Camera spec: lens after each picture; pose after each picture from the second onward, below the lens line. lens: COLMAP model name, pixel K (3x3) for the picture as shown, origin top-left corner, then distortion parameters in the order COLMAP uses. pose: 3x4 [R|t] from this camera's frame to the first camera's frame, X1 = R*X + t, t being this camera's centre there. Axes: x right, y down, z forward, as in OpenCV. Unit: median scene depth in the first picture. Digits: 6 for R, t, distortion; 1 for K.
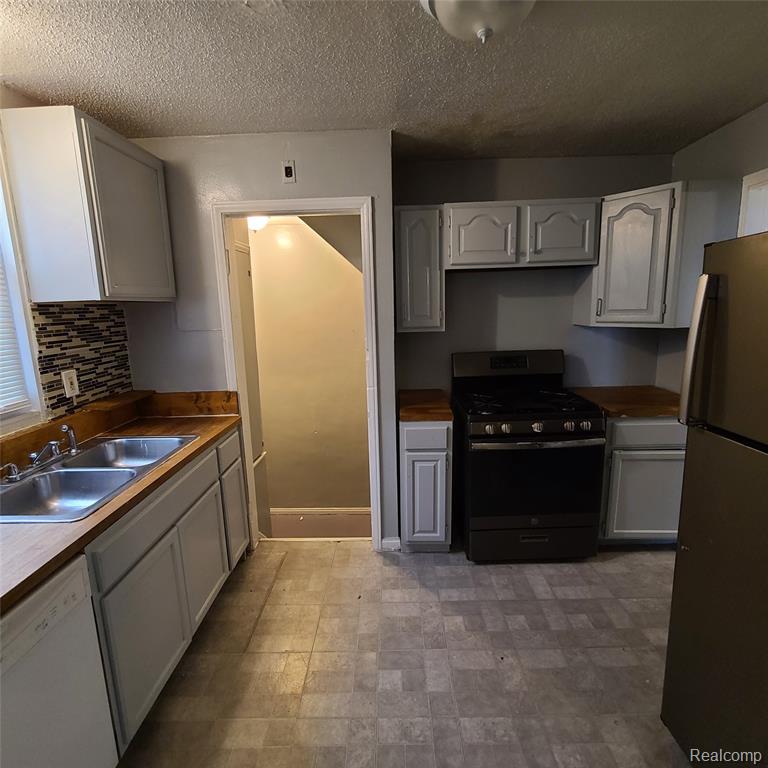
lens RADIAL K [[417.3, 0, 386.8], [0, 417.3, 380.6], [0, 0, 1]] dist [-0.001141, -0.000362]
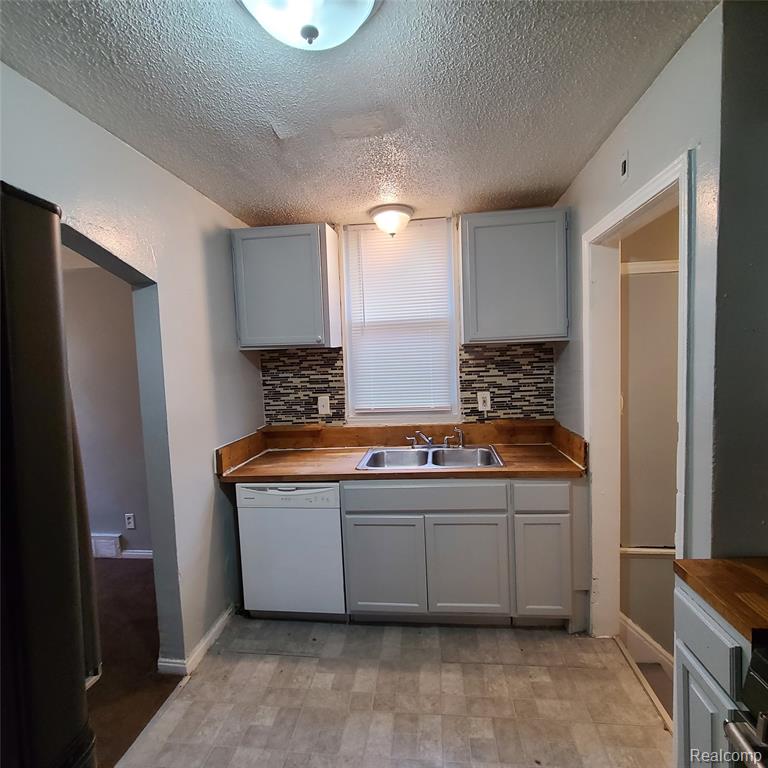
lens RADIAL K [[417.3, 0, 386.8], [0, 417.3, 380.6], [0, 0, 1]] dist [-0.001141, -0.000362]
pose [[-0.097171, 0.081835, -0.991898, 0.739160], [-0.141784, 0.985311, 0.095181, -0.168696], [0.985117, 0.149885, -0.084141, 0.892981]]
